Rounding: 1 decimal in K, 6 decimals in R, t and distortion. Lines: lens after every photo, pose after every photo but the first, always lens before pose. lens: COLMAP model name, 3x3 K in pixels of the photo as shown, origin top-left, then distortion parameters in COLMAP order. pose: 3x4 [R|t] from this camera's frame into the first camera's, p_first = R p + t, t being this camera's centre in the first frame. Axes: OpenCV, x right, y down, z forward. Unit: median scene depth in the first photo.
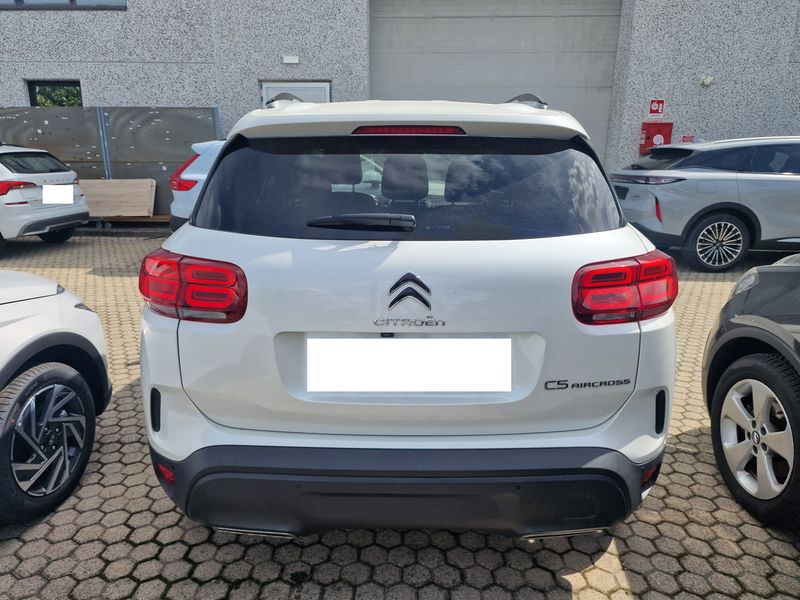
lens RADIAL K [[520.8, 0, 395.4], [0, 520.8, 297.0], [0, 0, 1]] dist [0.047928, -0.037711]
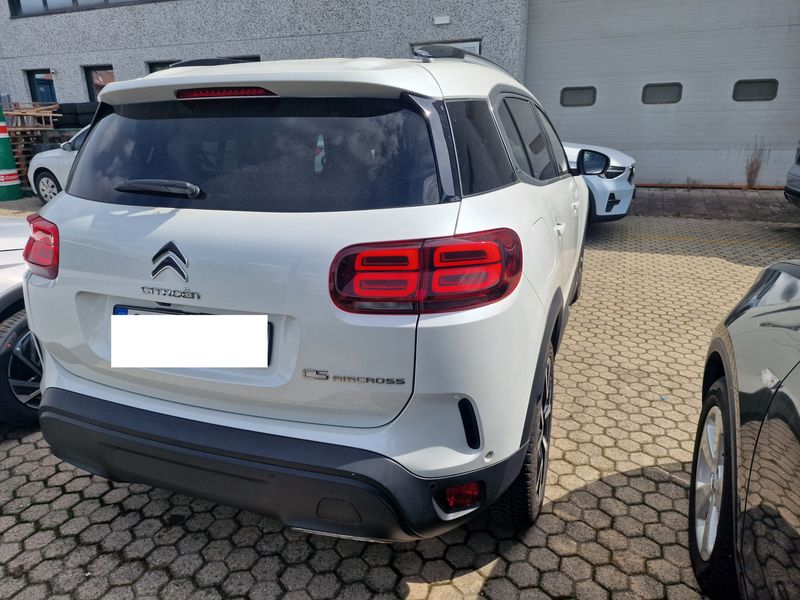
lens RADIAL K [[520.8, 0, 395.4], [0, 520.8, 297.0], [0, 0, 1]] dist [0.047928, -0.037711]
pose [[0.941067, 0.088436, -0.326453, 0.549591], [-0.067879, 0.994956, 0.073859, -0.032672], [0.331339, -0.047347, 0.942323, 0.150299]]
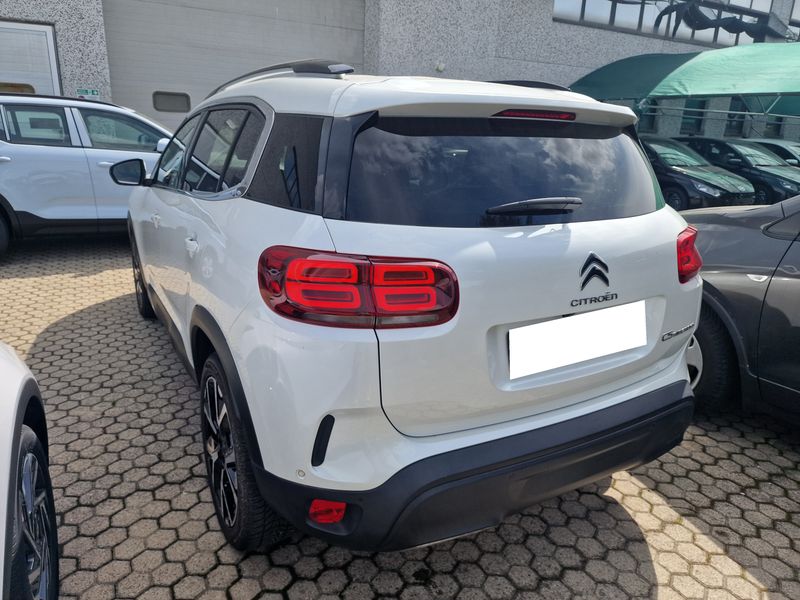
lens RADIAL K [[520.8, 0, 395.4], [0, 520.8, 297.0], [0, 0, 1]] dist [0.047928, -0.037711]
pose [[0.875097, -0.121041, 0.468567, -0.614157], [0.095778, 0.992383, 0.077478, -0.058128], [-0.474375, -0.022922, 0.880024, 0.176877]]
